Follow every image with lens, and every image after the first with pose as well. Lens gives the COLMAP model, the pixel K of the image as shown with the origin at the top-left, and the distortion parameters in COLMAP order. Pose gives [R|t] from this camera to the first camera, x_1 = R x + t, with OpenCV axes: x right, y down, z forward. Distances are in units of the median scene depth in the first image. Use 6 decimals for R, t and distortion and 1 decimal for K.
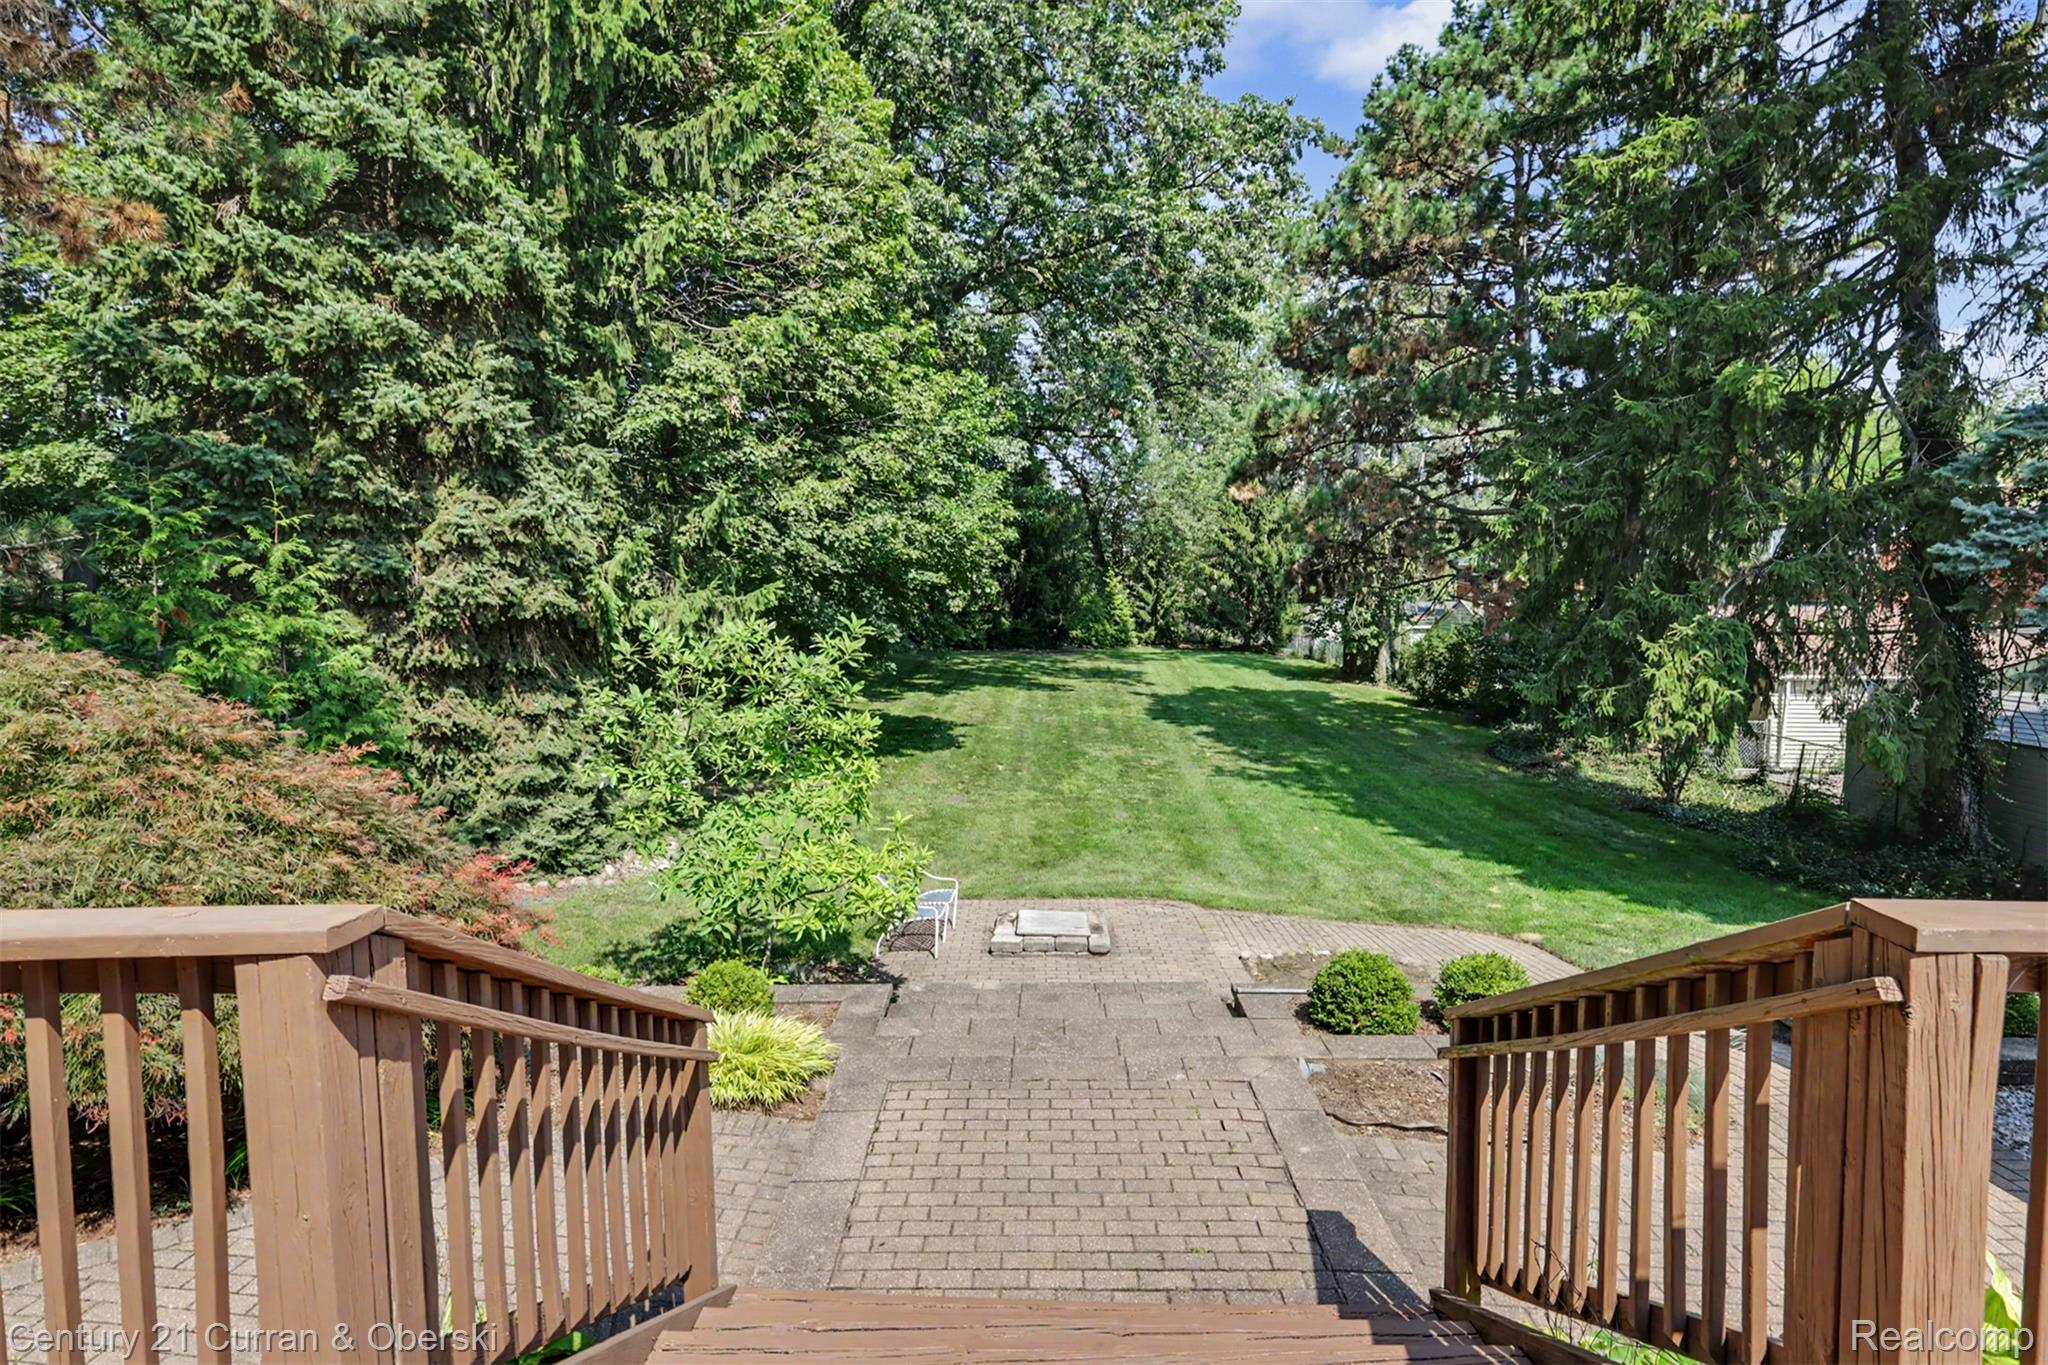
lens RADIAL K [[1074.8, 0, 1027.1], [0, 1074.8, 652.9], [0, 0, 1]] dist [-0.002840, -0.000410]
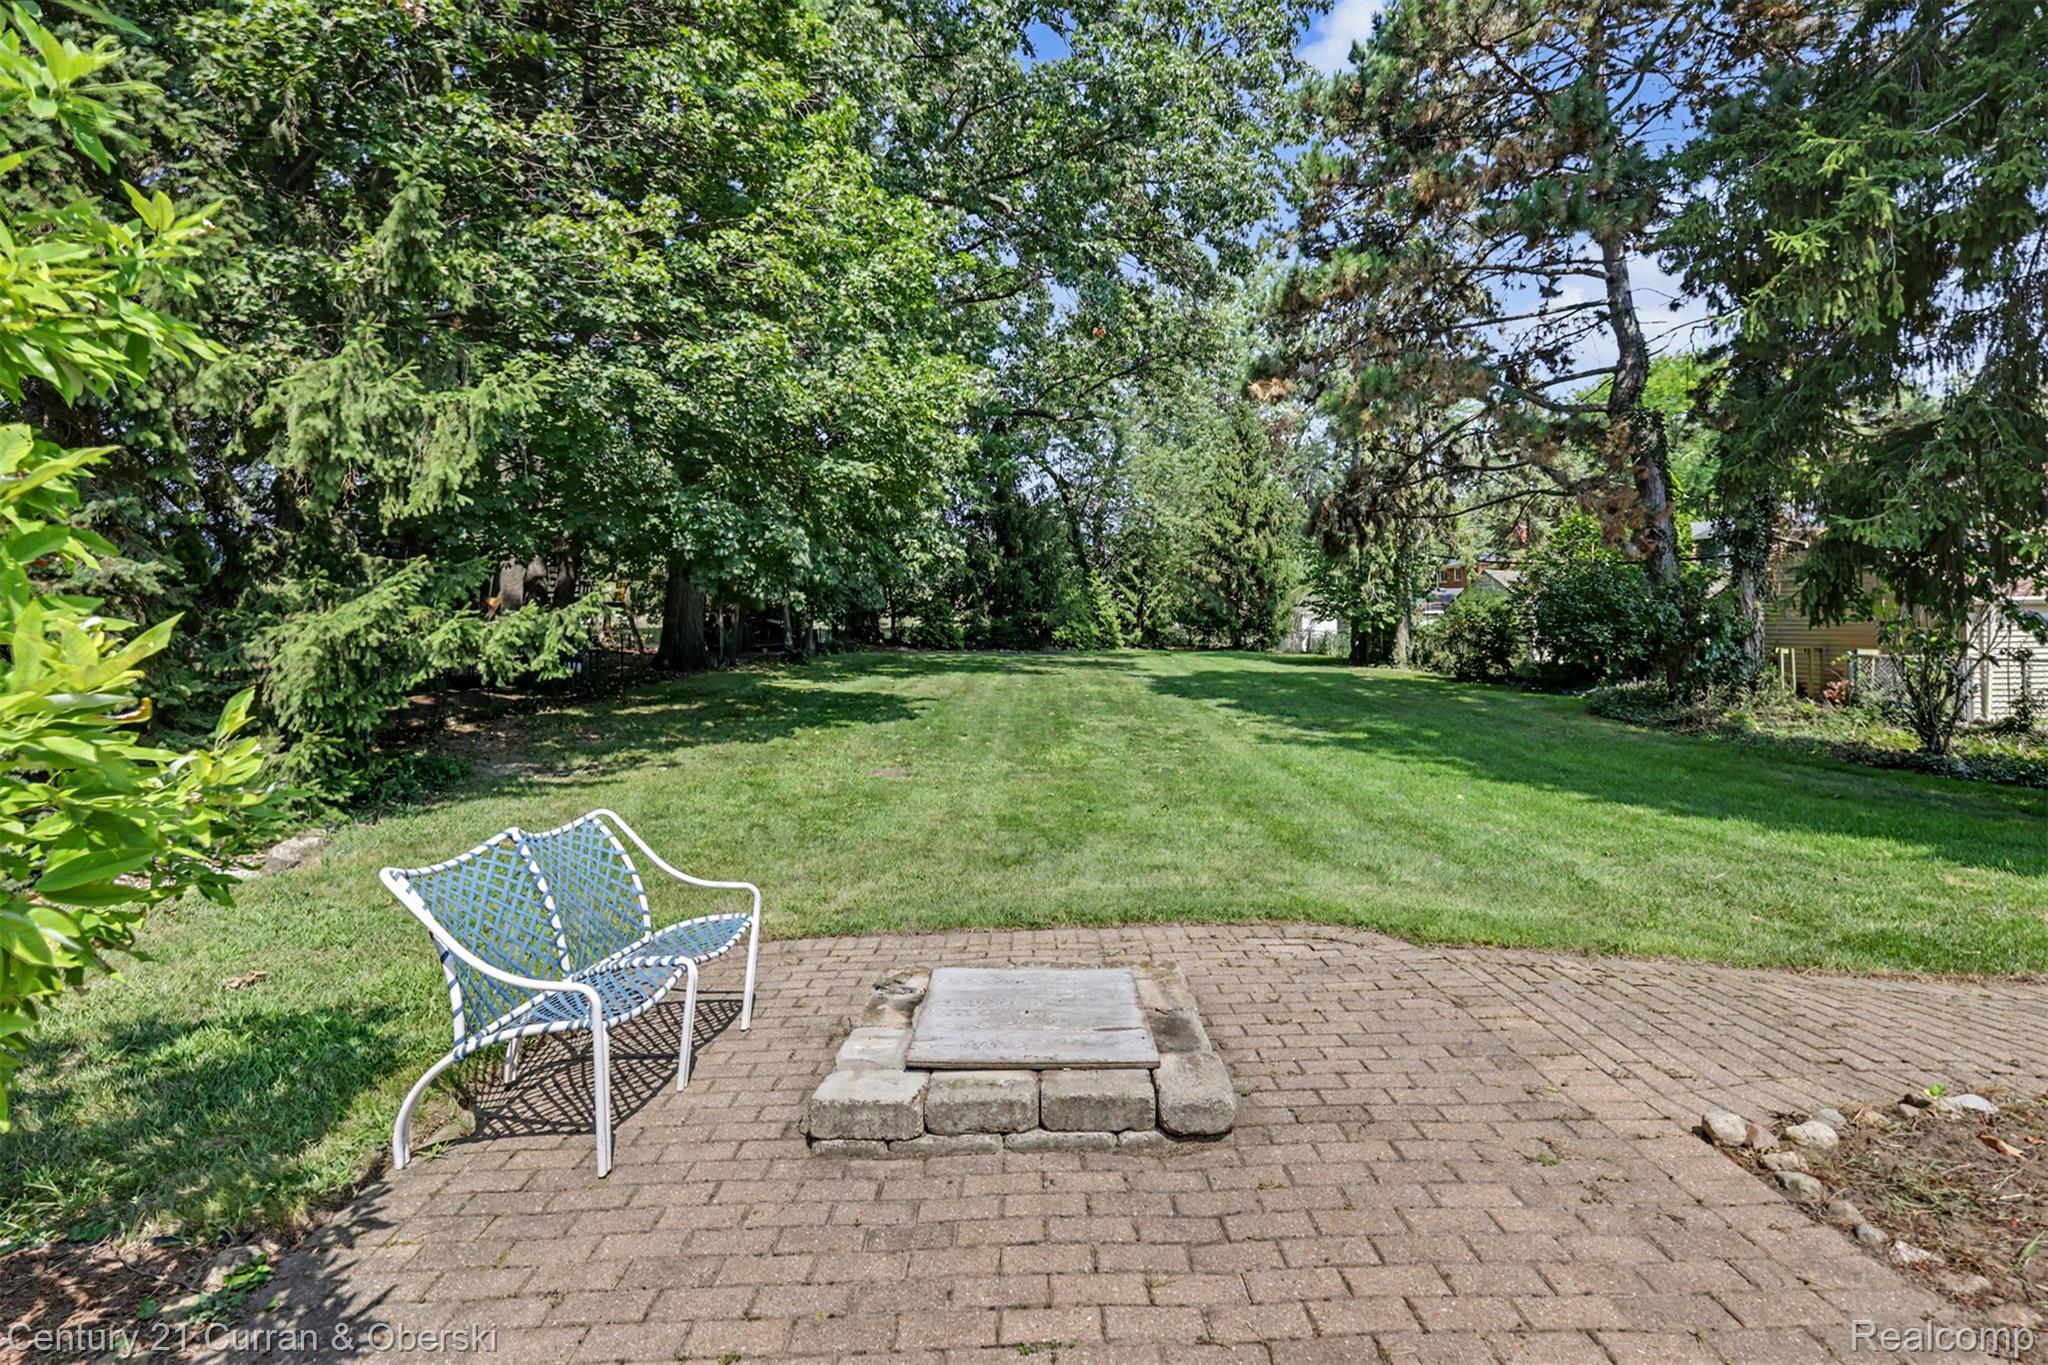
lens RADIAL K [[965.2, 0, 1013.6], [0, 965.2, 637.9], [0, 0, 1]] dist [0.000423, 0.000021]
pose [[0.999600, -0.028264, 0.000249, 0.005943], [0.028233, 0.997980, -0.056904, 0.042551], [0.001360, 0.056889, 0.998380, 0.192978]]
